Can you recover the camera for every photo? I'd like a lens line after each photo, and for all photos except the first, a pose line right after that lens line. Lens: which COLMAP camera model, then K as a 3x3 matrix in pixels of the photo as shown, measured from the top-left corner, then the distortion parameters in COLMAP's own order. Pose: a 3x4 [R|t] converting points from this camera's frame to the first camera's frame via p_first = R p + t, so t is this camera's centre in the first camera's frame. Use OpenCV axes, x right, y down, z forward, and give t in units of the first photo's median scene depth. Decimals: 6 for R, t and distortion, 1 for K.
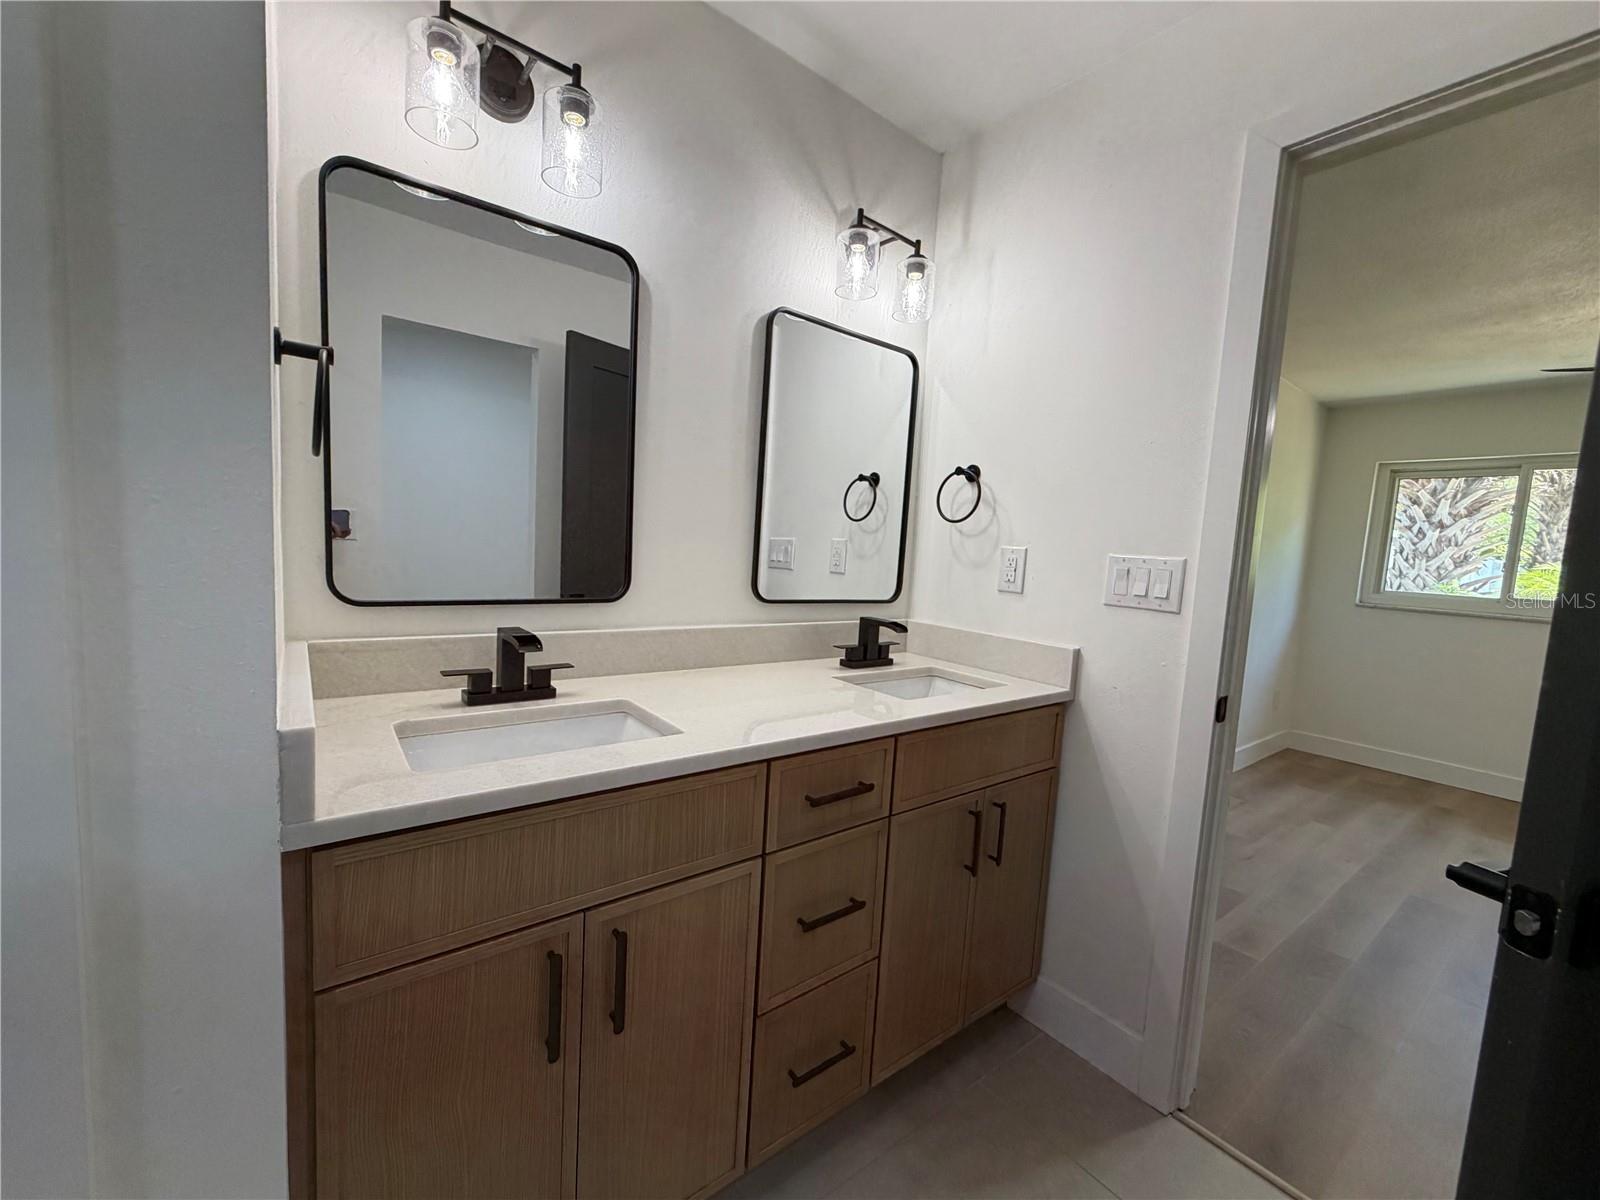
lens RADIAL K [[635.9, 0, 788.9], [0, 635.9, 604.7], [0, 0, 1]] dist [0.002818, 0.000426]
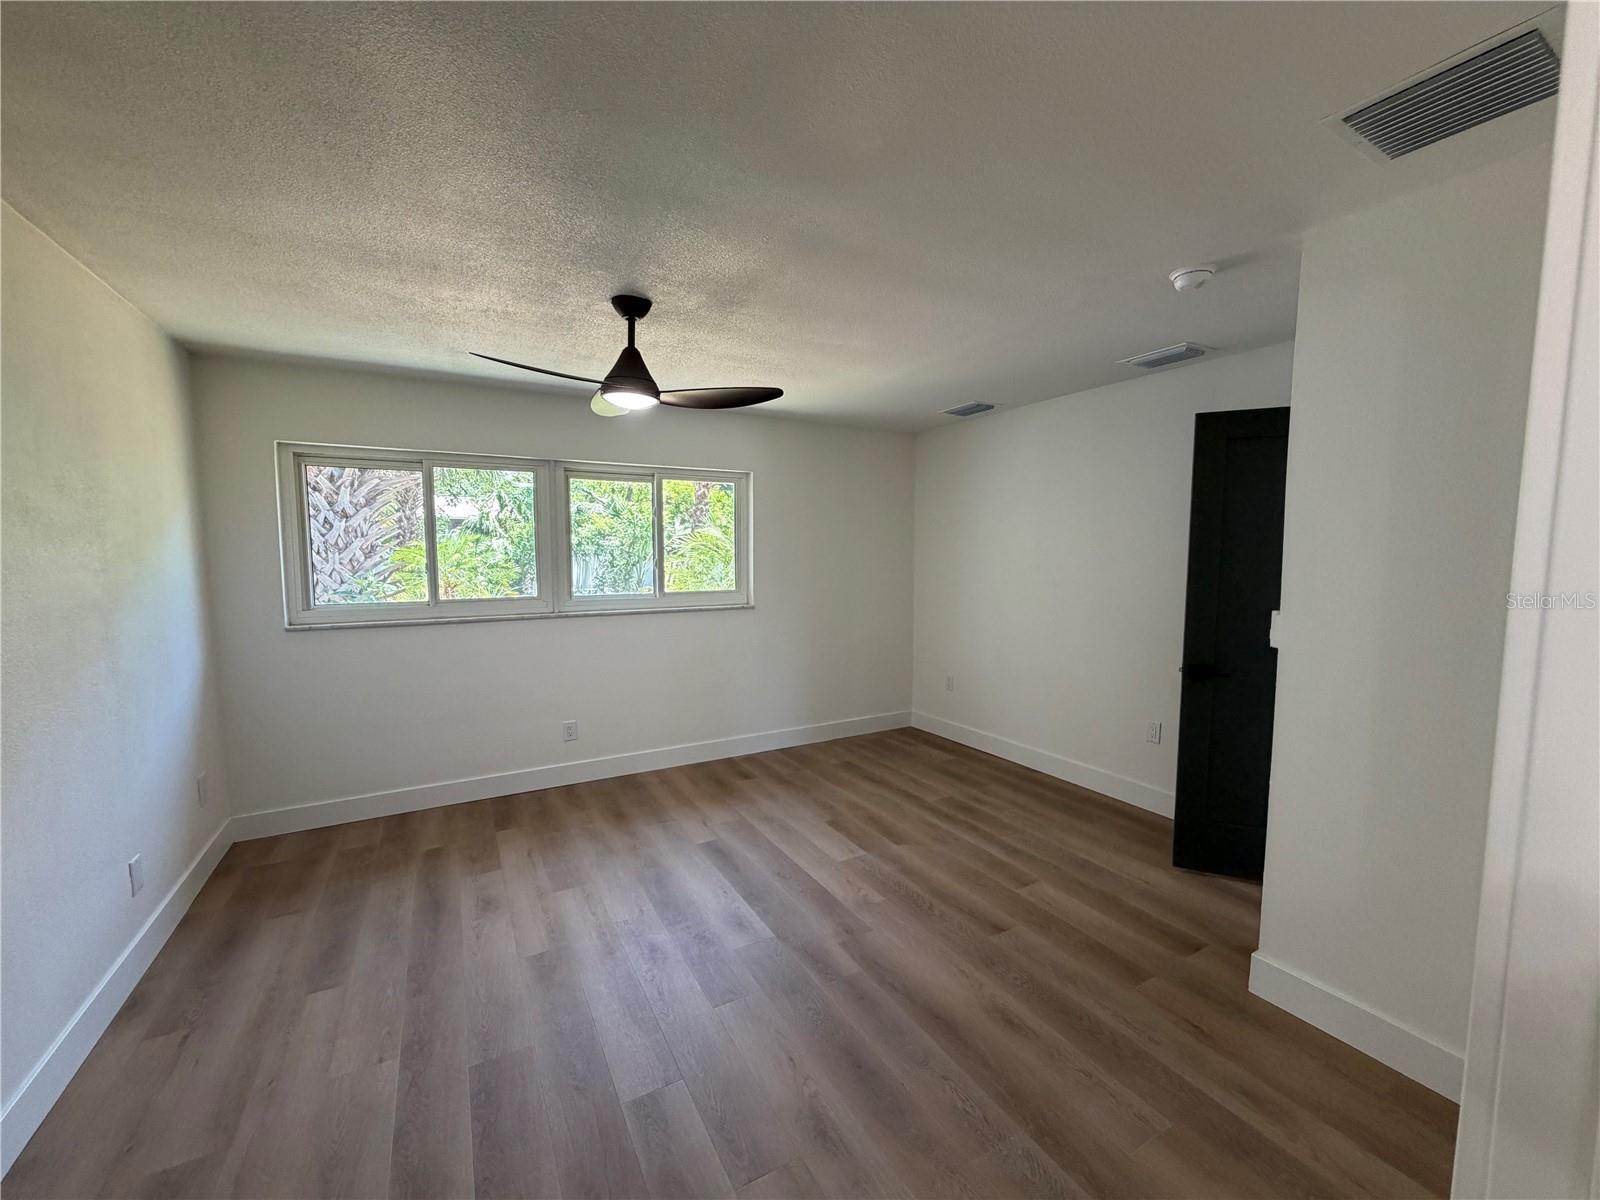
lens RADIAL K [[635.9, 0, 803.4], [0, 635.9, 599.0], [0, 0, 1]] dist [0.002818, 0.000426]
pose [[0.126129, -0.140358, 0.982034, 0.182421], [0.101002, 0.986613, 0.128040, -0.055454], [-0.986859, 0.083037, 0.138616, 0.227097]]
